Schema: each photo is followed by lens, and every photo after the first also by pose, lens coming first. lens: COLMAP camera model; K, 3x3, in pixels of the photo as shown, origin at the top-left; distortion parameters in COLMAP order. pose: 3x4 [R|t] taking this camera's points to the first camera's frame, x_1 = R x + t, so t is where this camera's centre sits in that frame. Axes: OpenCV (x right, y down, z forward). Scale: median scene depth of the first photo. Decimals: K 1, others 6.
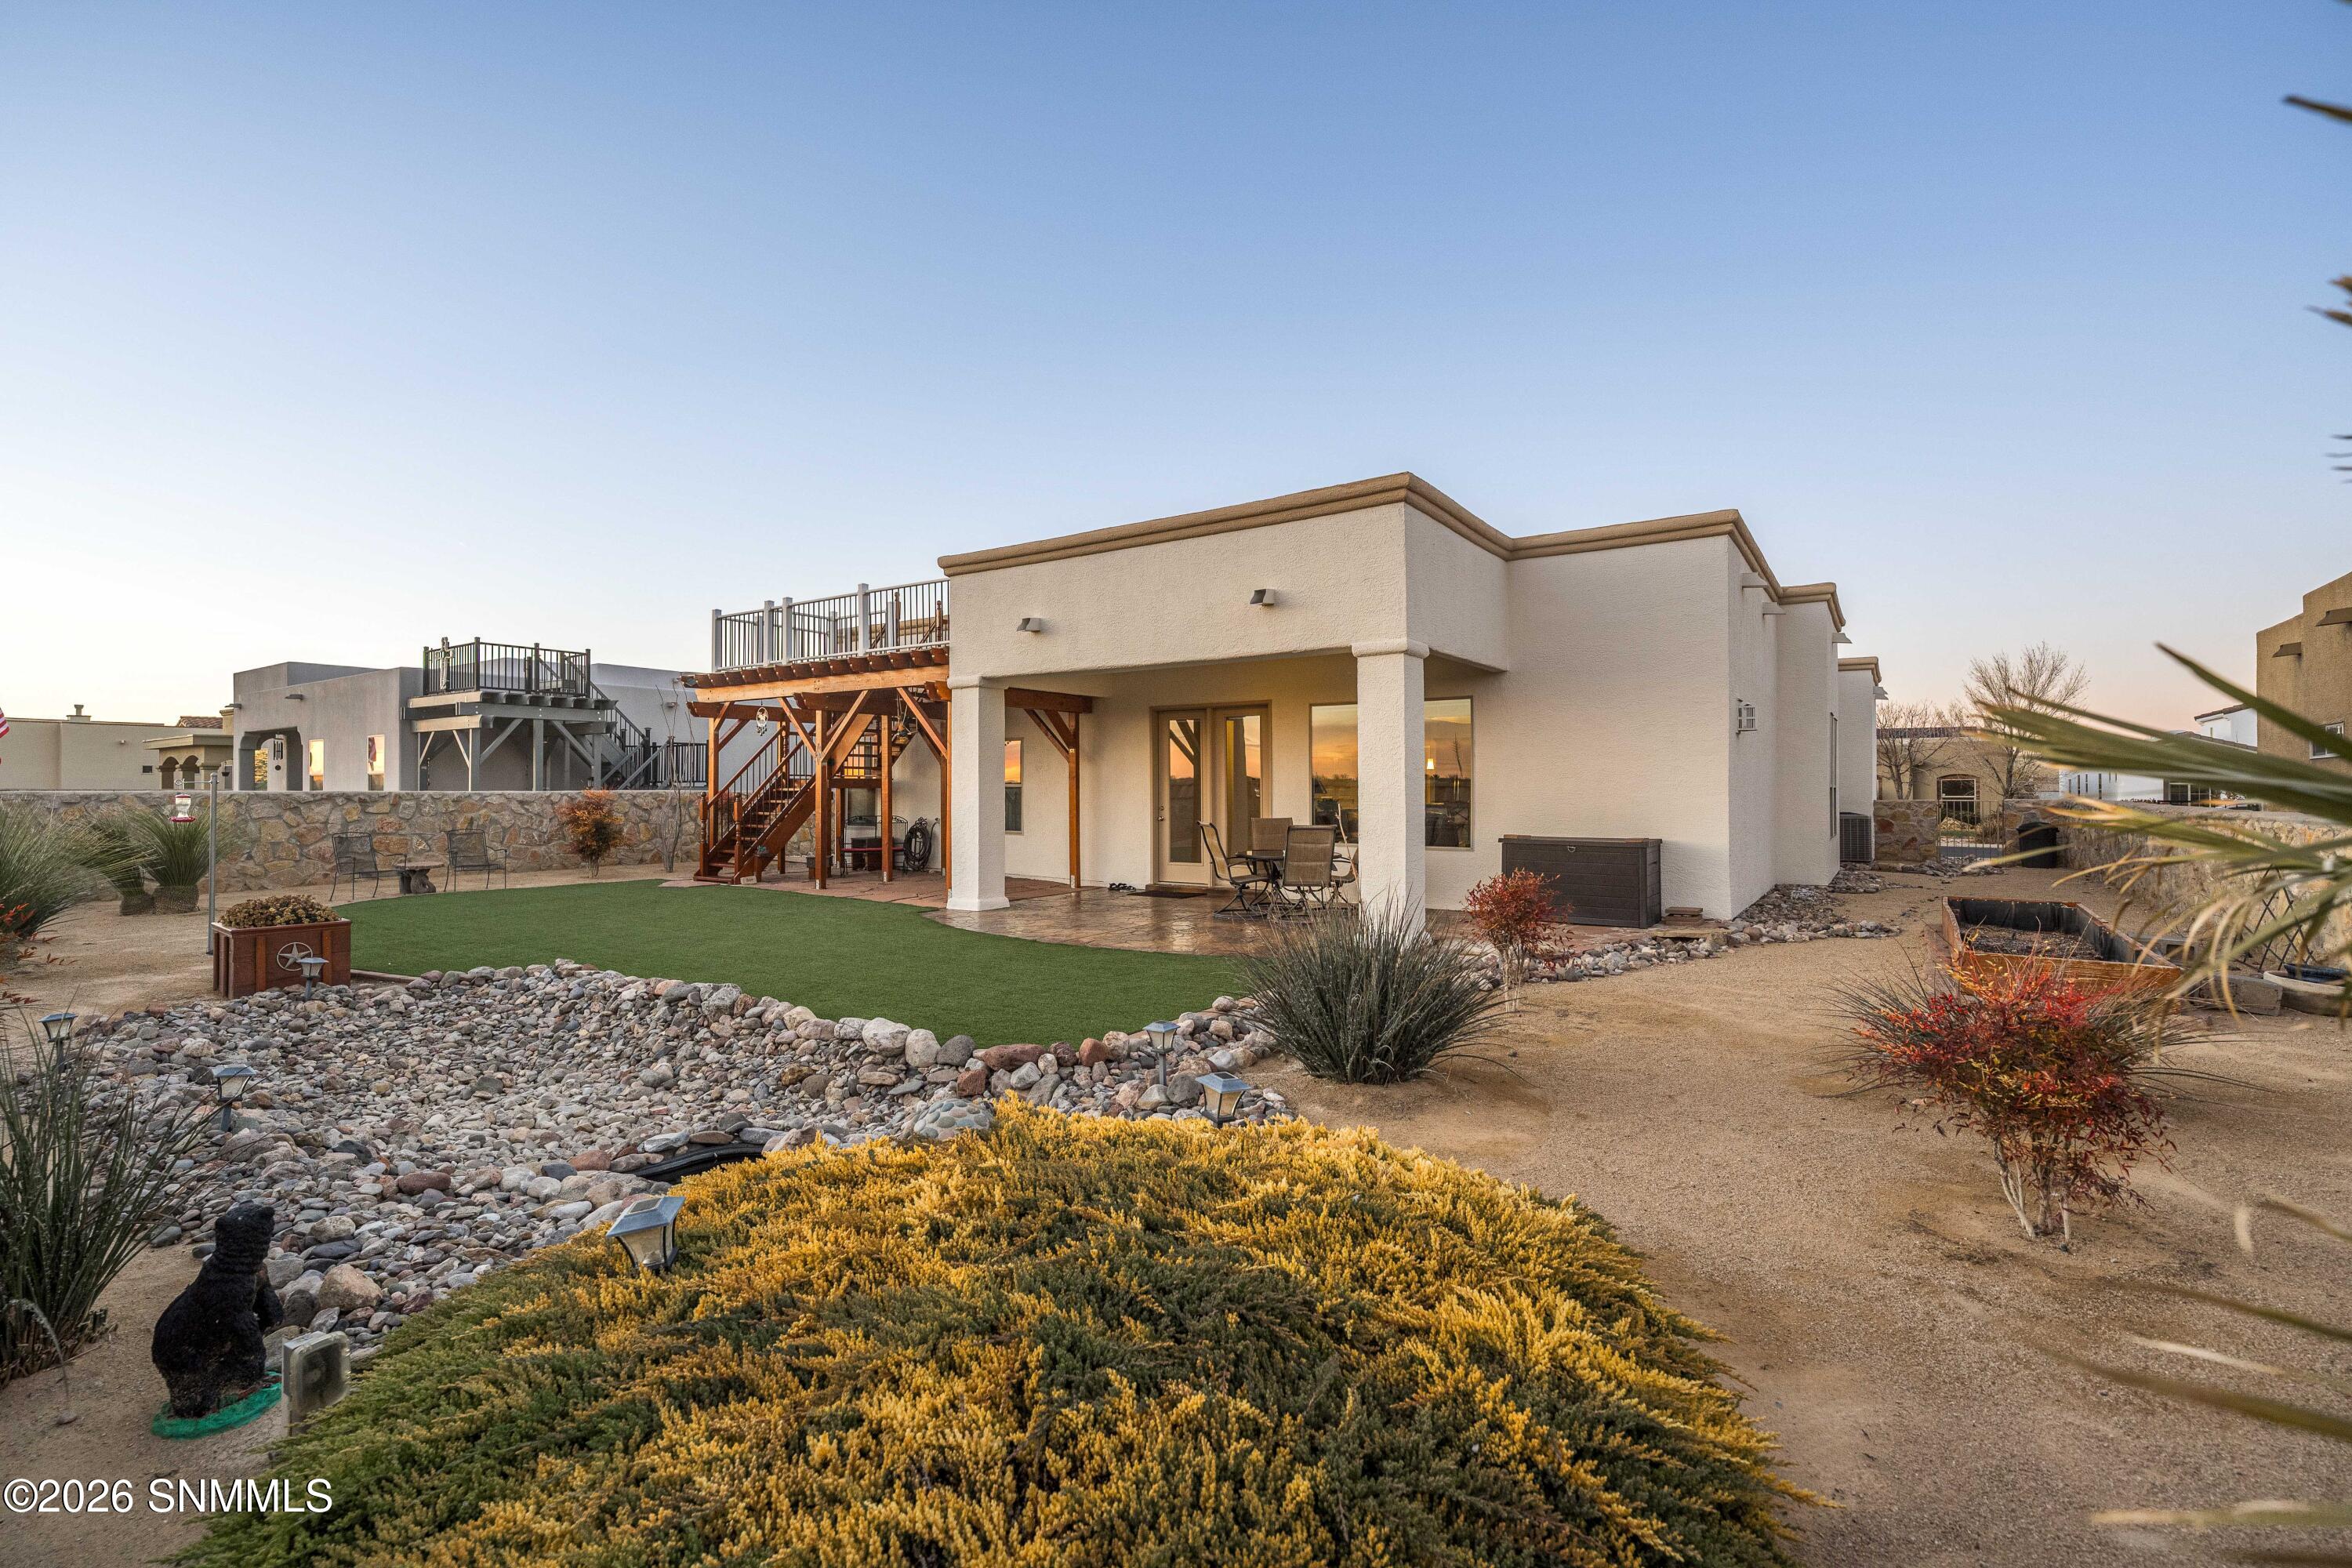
lens RADIAL K [[1041.2, 0, 1173.9], [0, 1041.2, 780.3], [0, 0, 1]] dist [-0.003989, 0.000022]
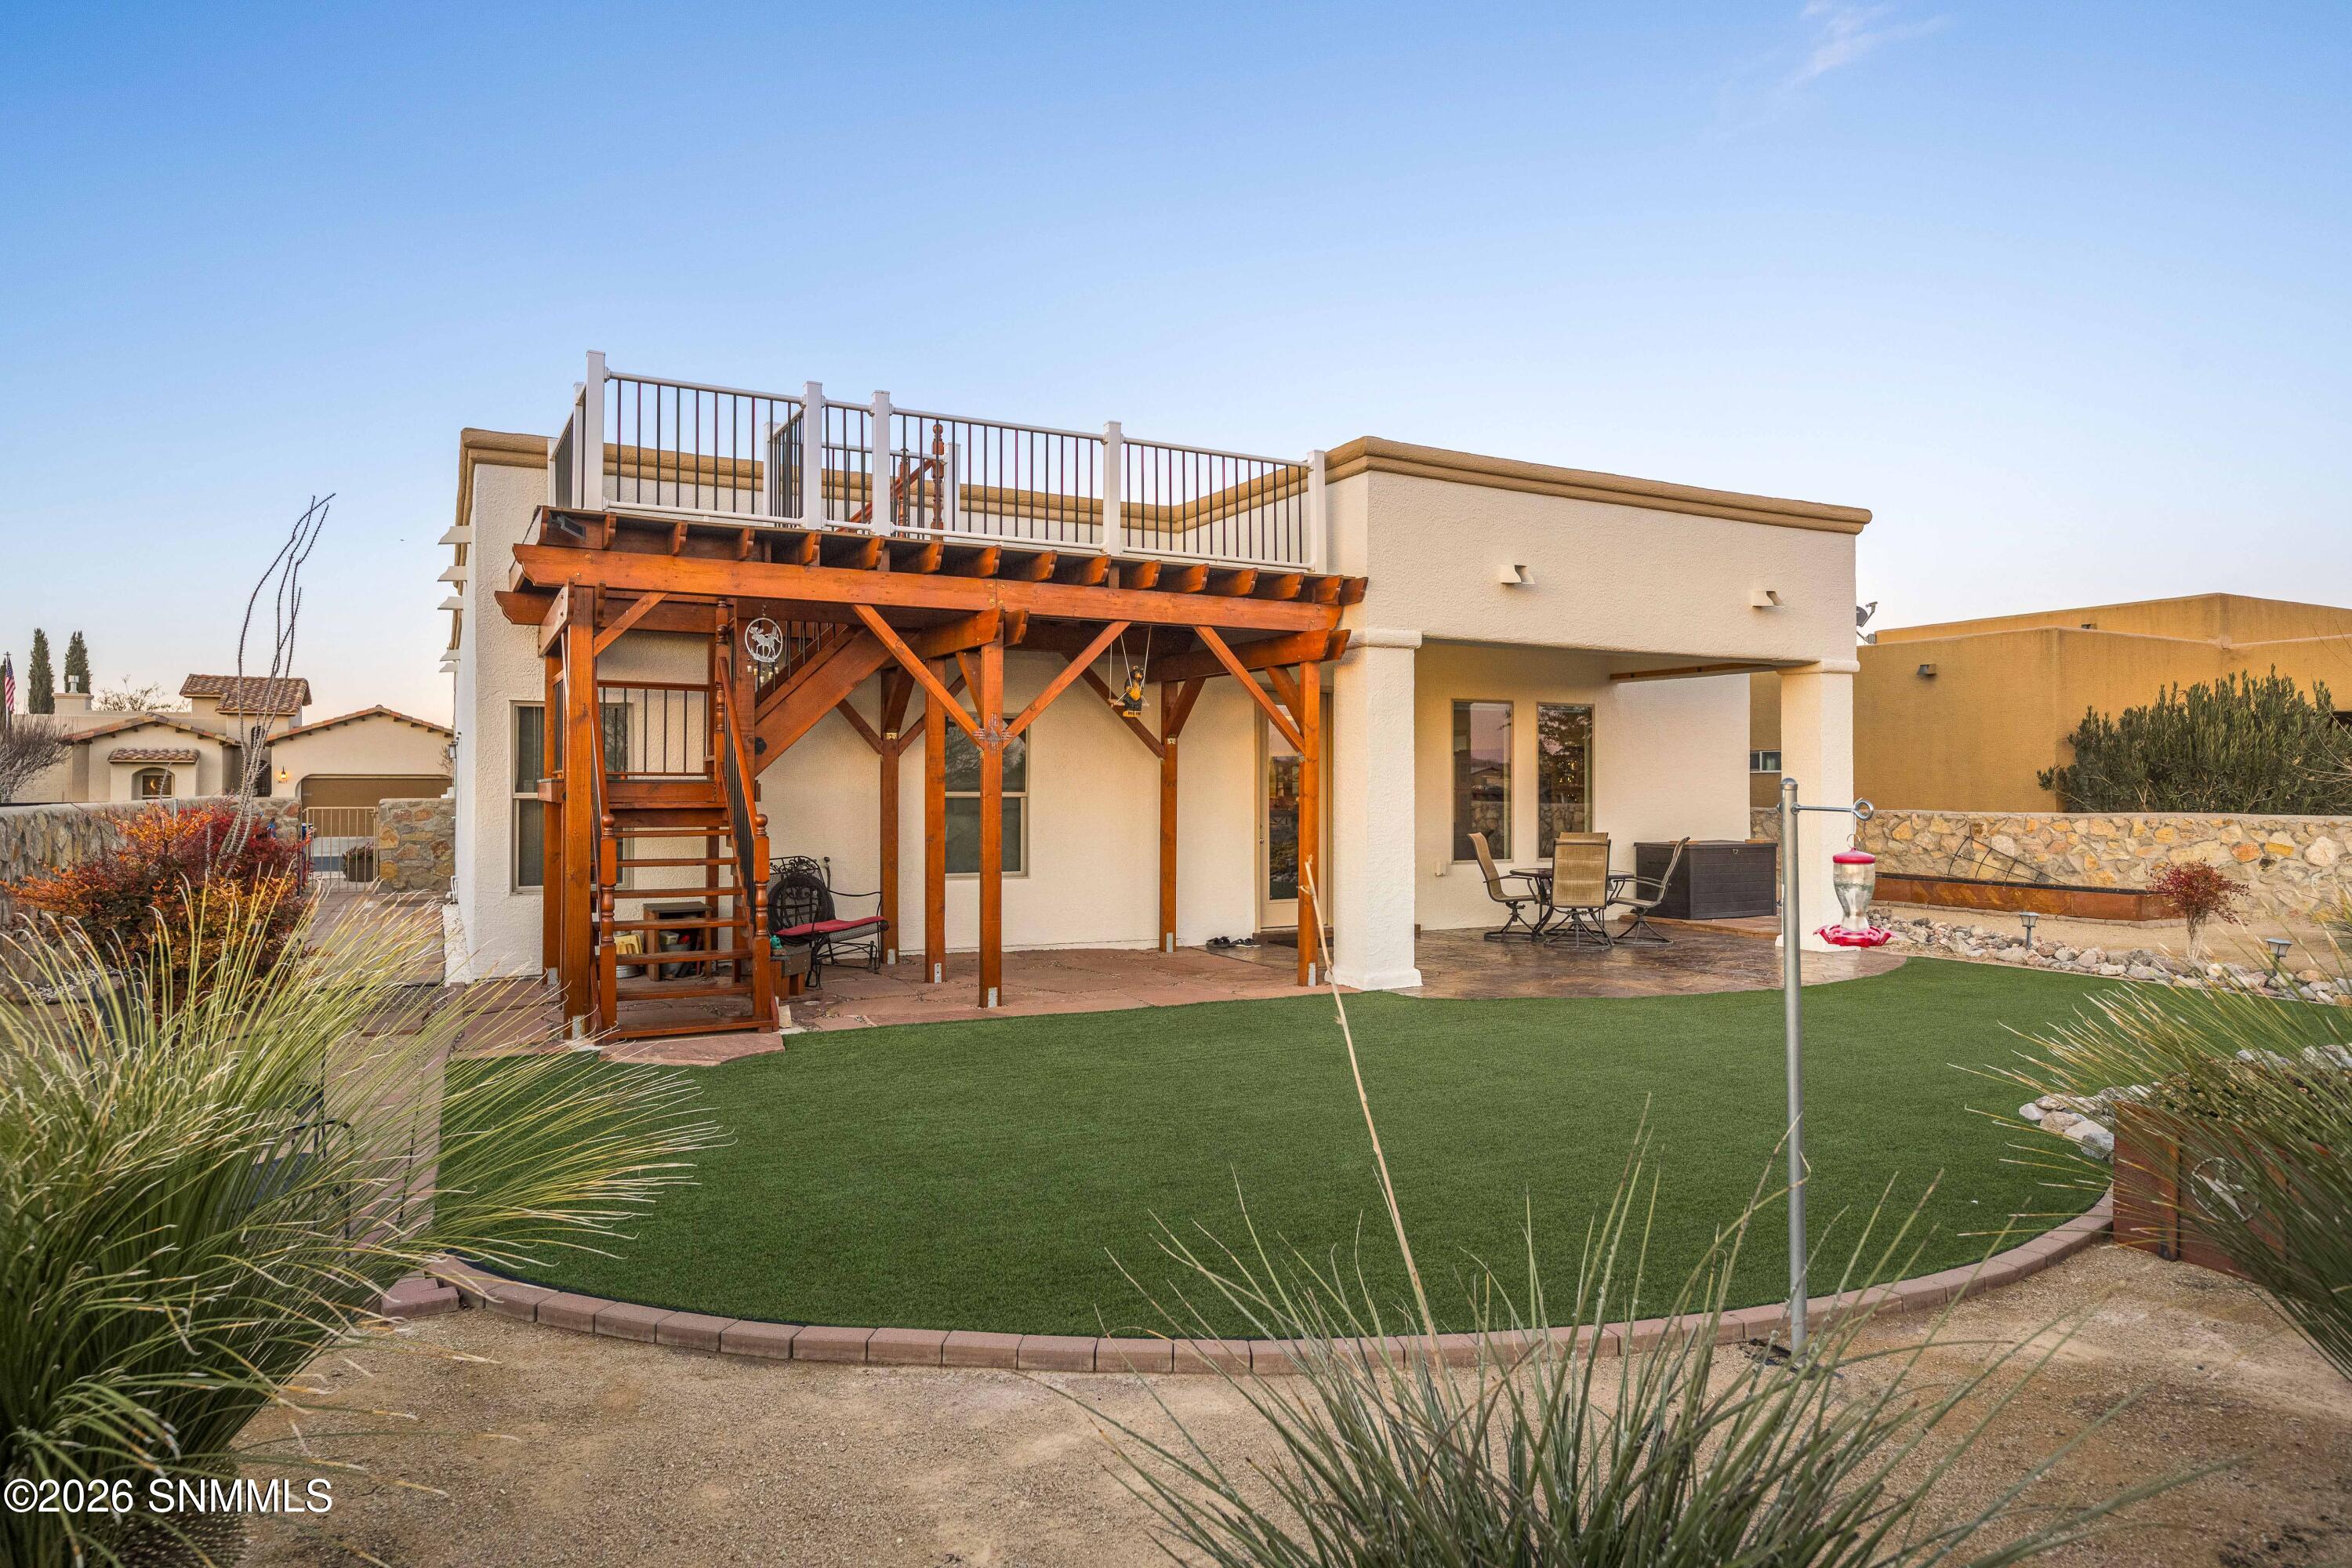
lens RADIAL K [[1371.6, 0, 1176.0], [0, 1371.6, 784.0], [0, 0, 1]] dist [-0.037635, 0.000656]
pose [[0.457922, 0.004387, 0.888982, -0.888393], [-0.005474, 0.999983, -0.002115, -0.000594], [-0.888976, -0.003897, 0.457938, 0.631060]]
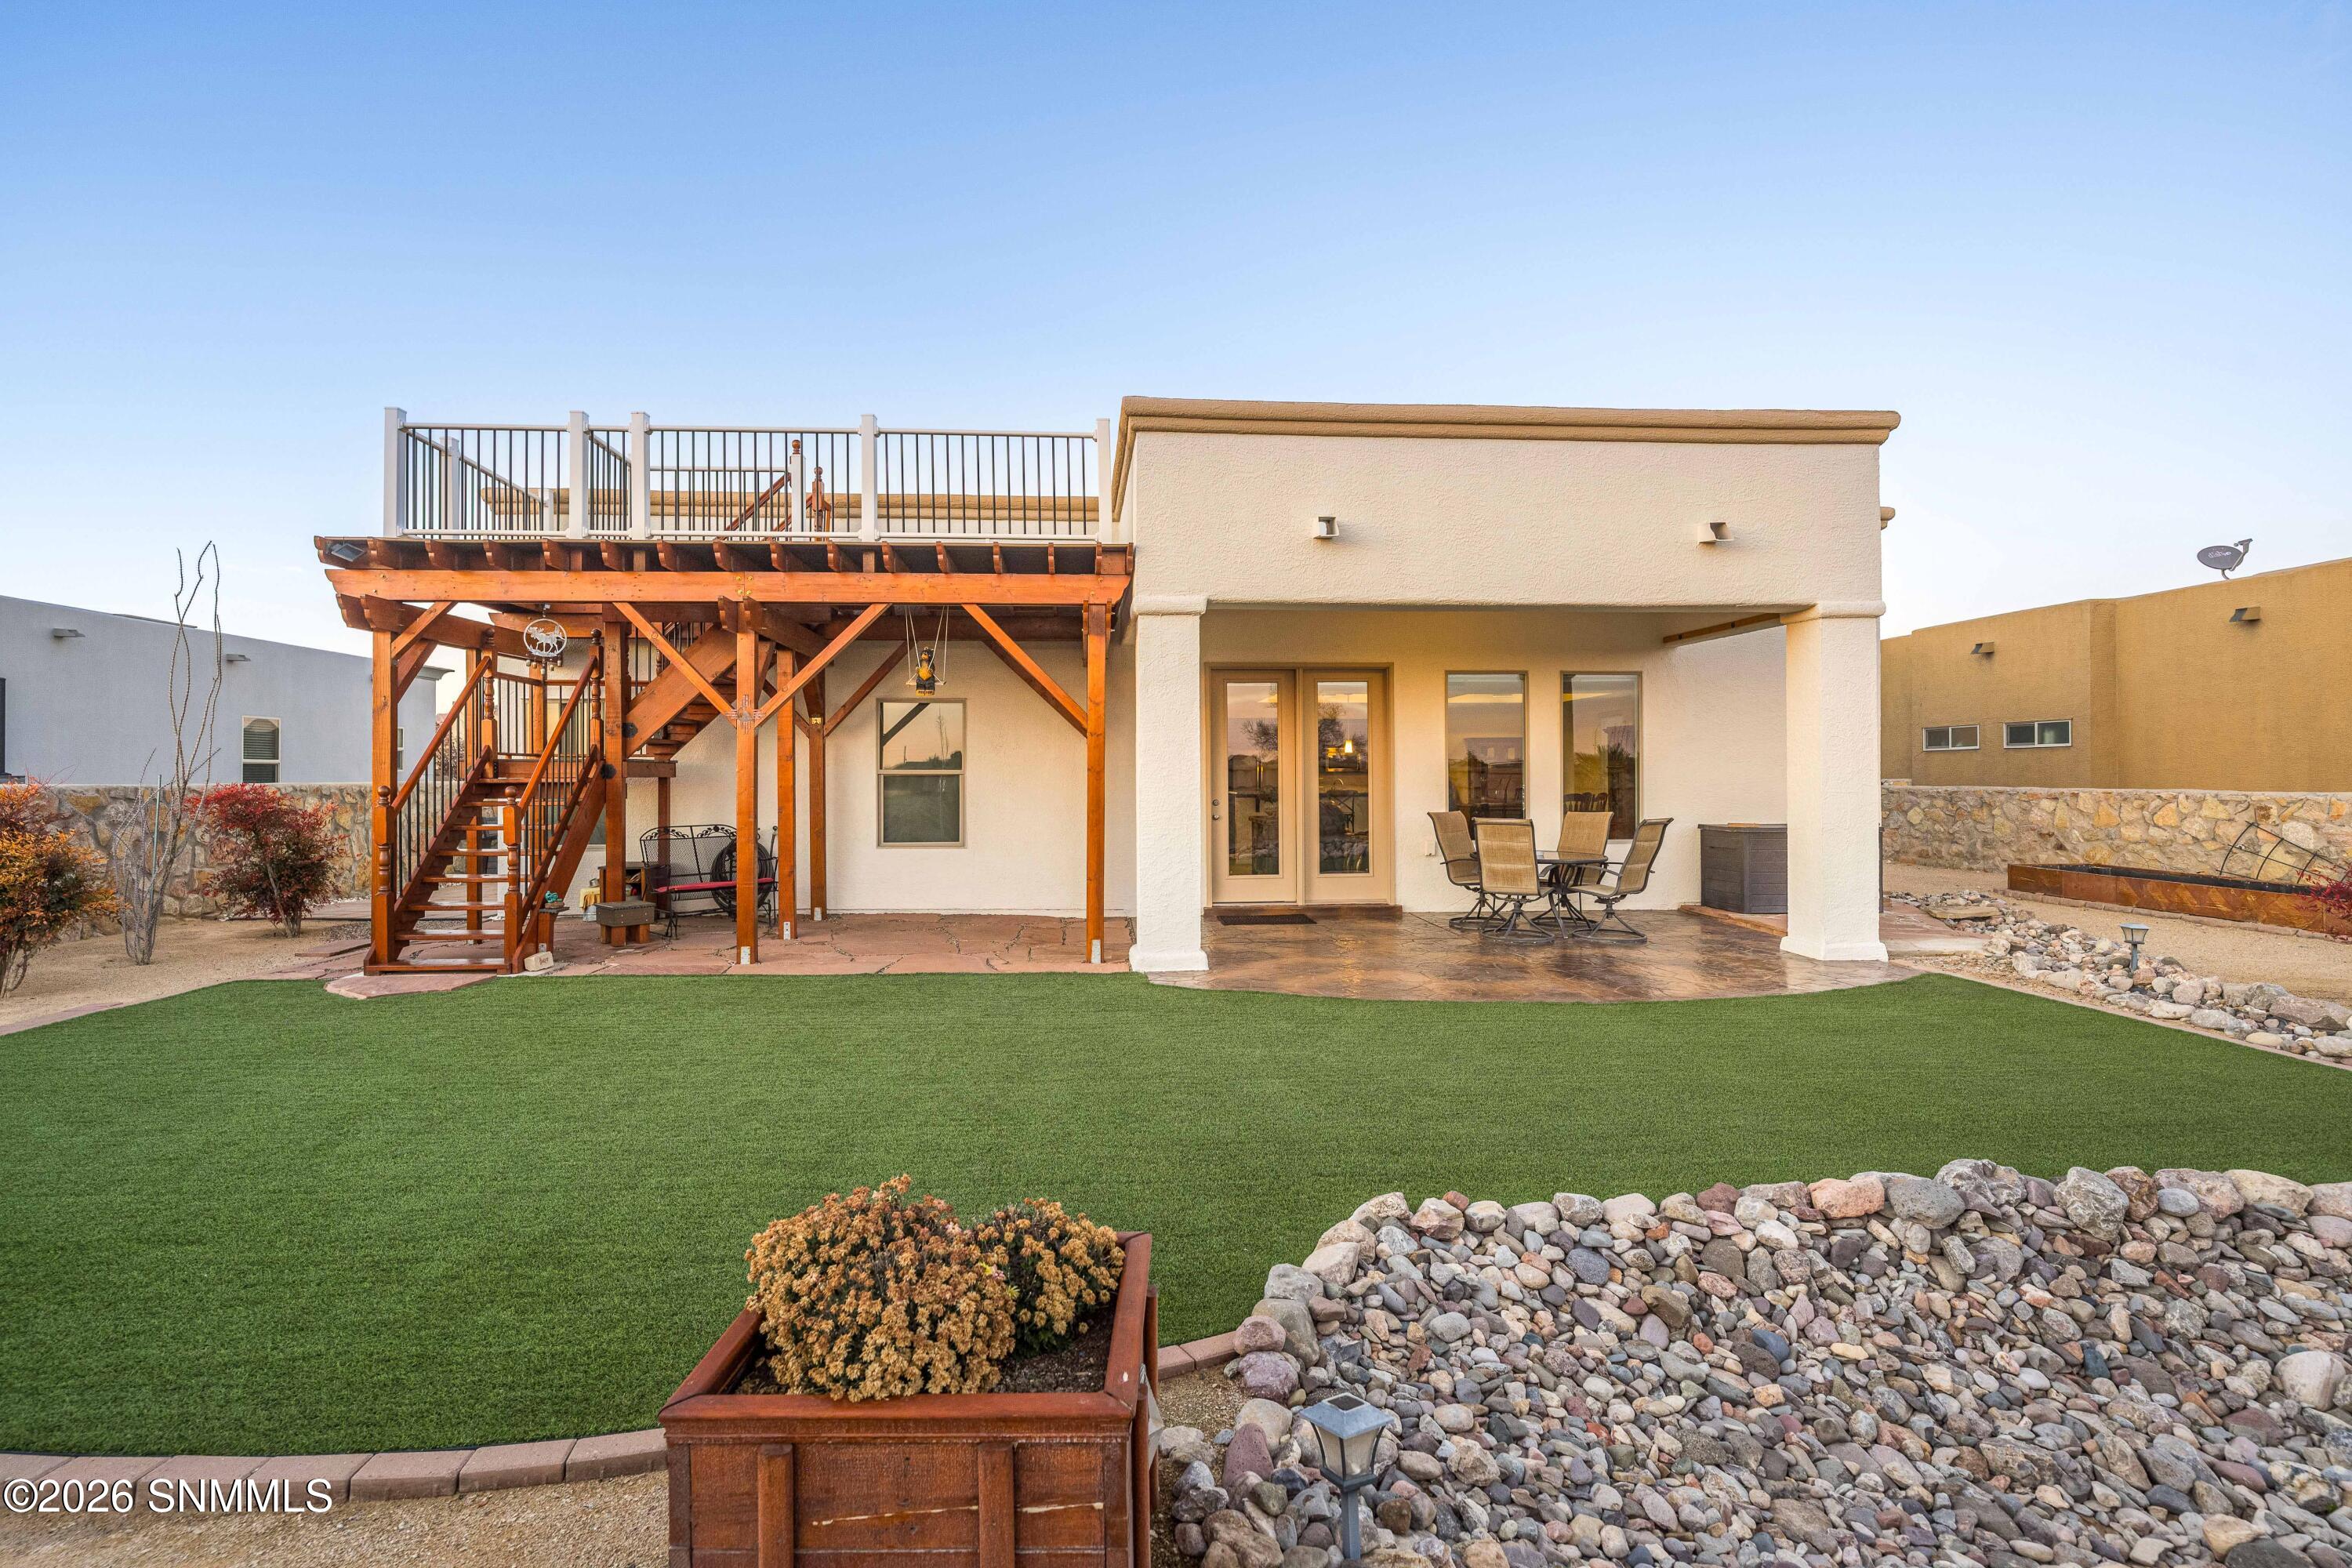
lens RADIAL K [[1176.2, 0, 1178.6], [0, 1176.2, 763.1], [0, 0, 1]] dist [-0.029287, 0.000203]
pose [[0.778240, 0.005108, 0.627947, -0.554453], [-0.000662, 0.999973, -0.007314, 0.004793], [-0.627967, 0.005276, 0.778222, 0.388824]]
